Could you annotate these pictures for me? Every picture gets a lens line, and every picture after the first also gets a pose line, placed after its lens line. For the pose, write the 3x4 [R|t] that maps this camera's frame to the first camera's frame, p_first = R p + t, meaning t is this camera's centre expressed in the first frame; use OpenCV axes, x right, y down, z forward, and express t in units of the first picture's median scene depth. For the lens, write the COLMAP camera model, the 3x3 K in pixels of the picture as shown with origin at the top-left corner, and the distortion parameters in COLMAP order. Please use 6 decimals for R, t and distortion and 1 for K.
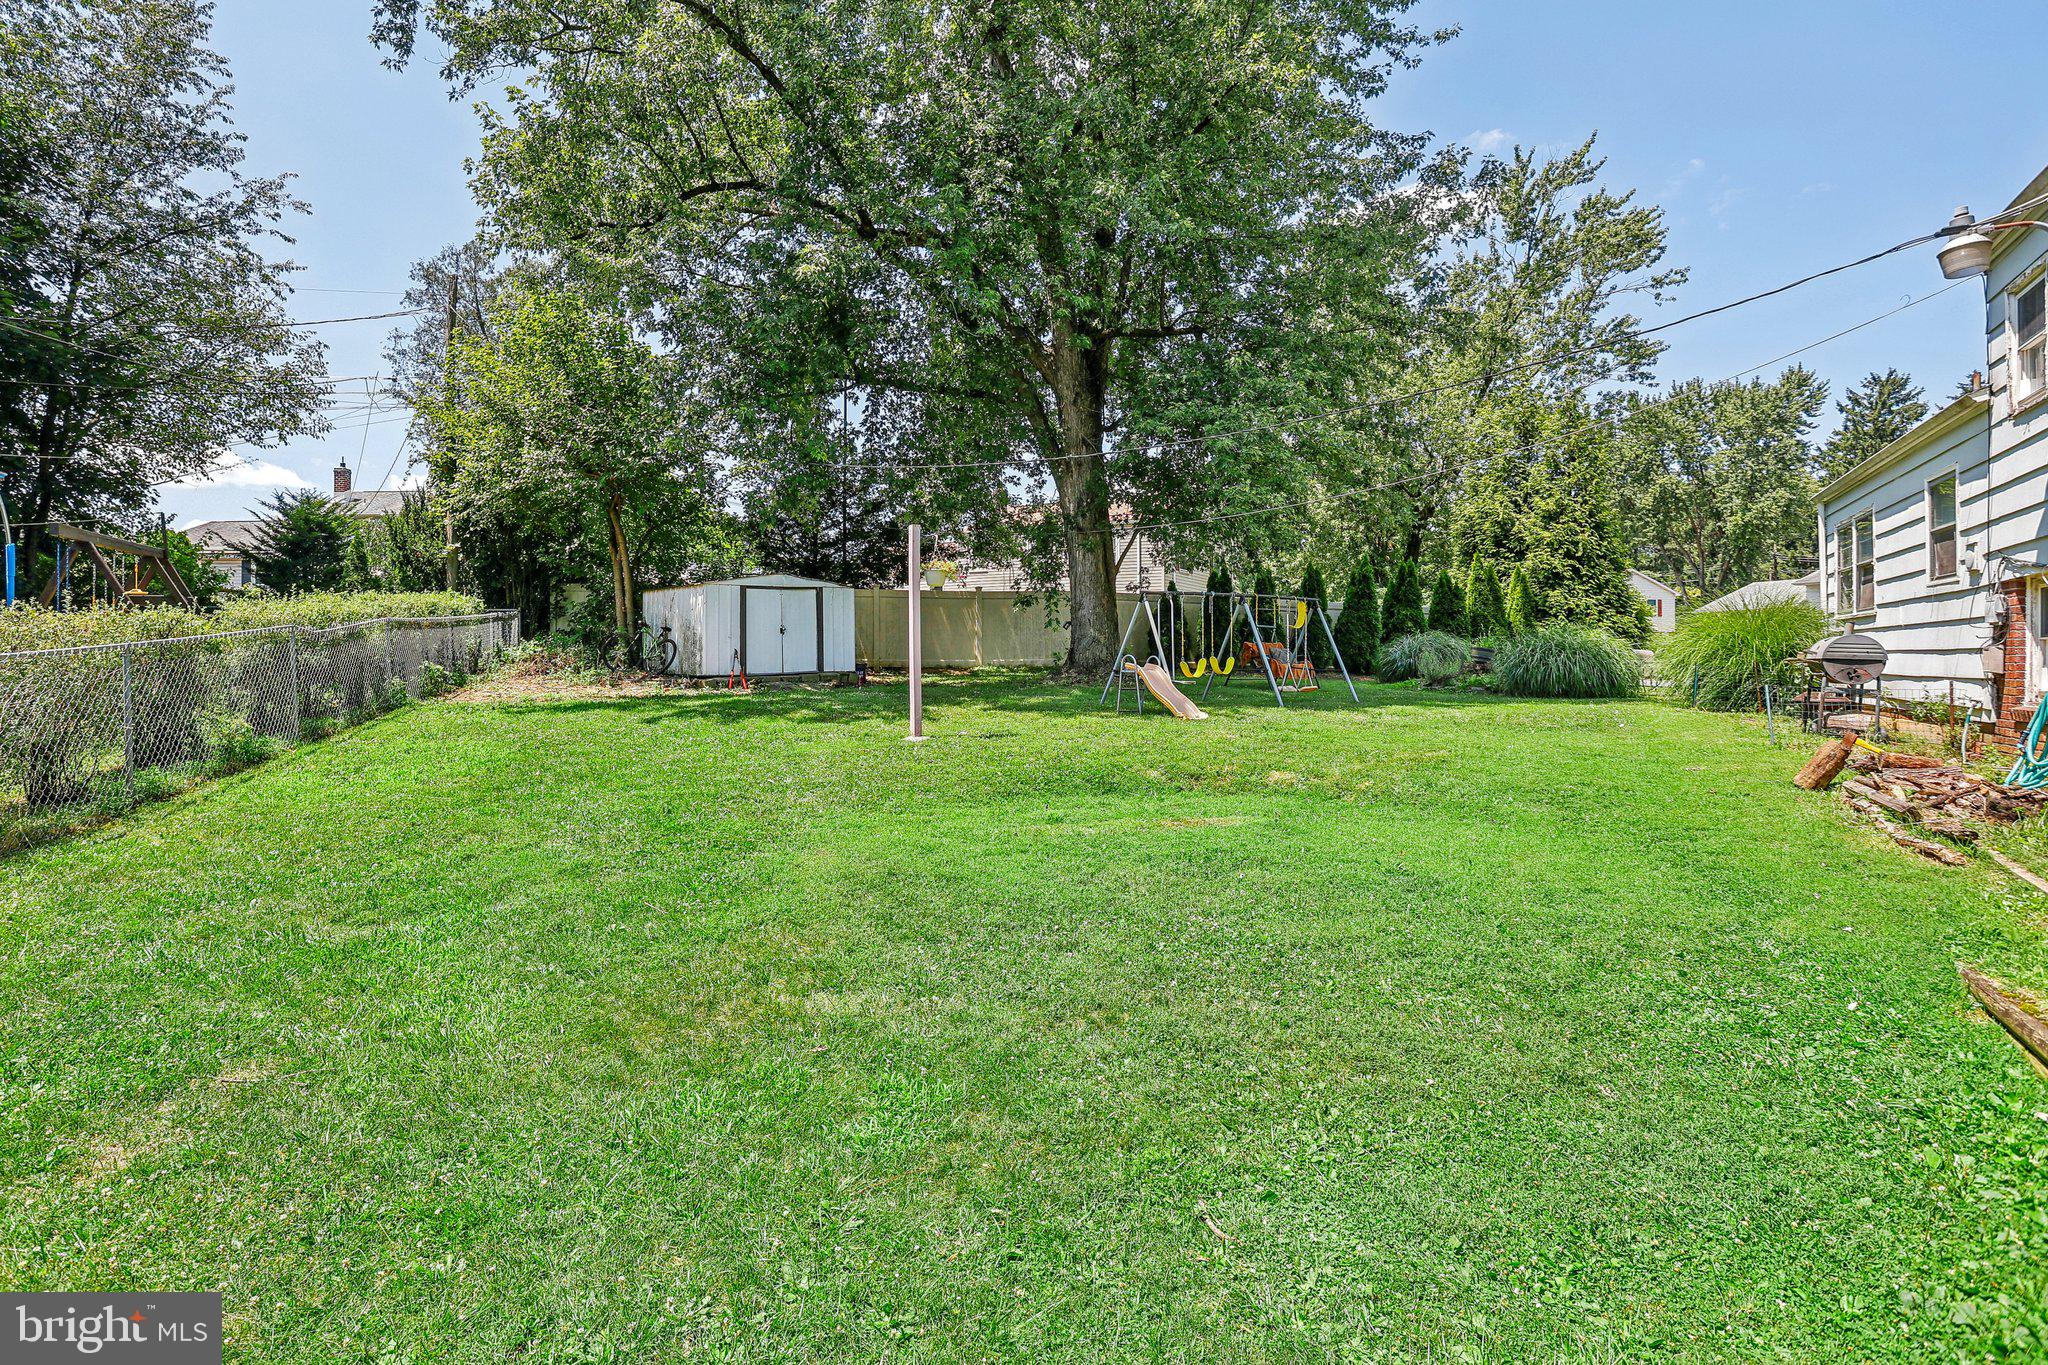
lens RADIAL K [[1030.6, 0, 1024.0], [0, 1030.6, 682.5], [0, 0, 1]] dist [-0.017770, 0.013973]
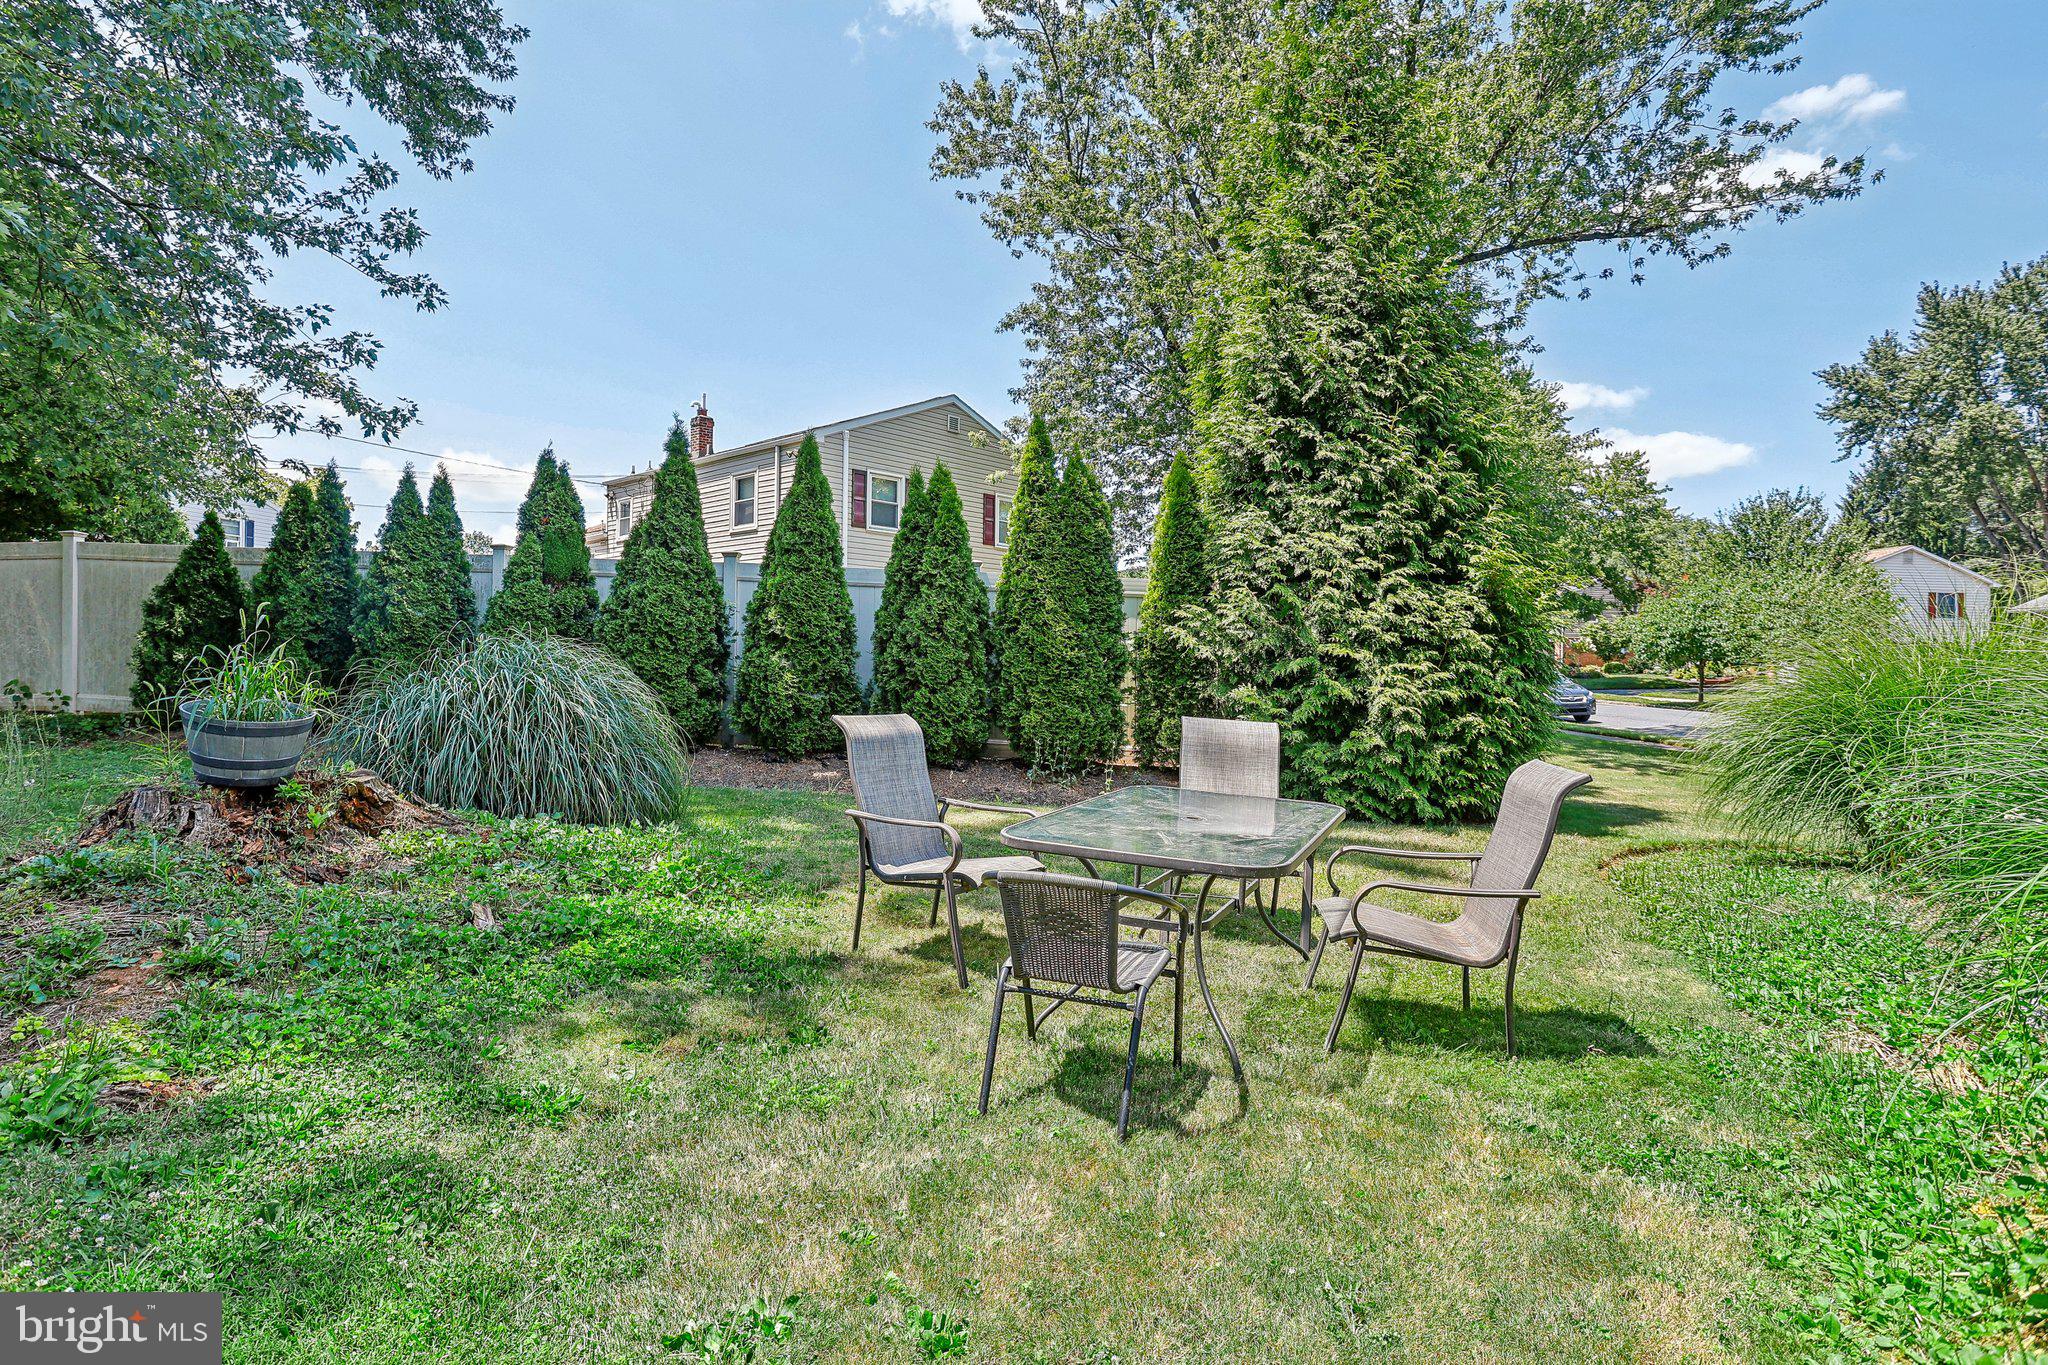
lens RADIAL K [[1030.6, 0, 1024.0], [0, 1030.6, 682.5], [0, 0, 1]] dist [-0.017770, 0.013973]
pose [[0.974232, 0.010792, -0.225289, 0.520927], [-0.013003, 0.999881, -0.008331, -0.032180], [0.225172, 0.011046, 0.974256, 0.660493]]
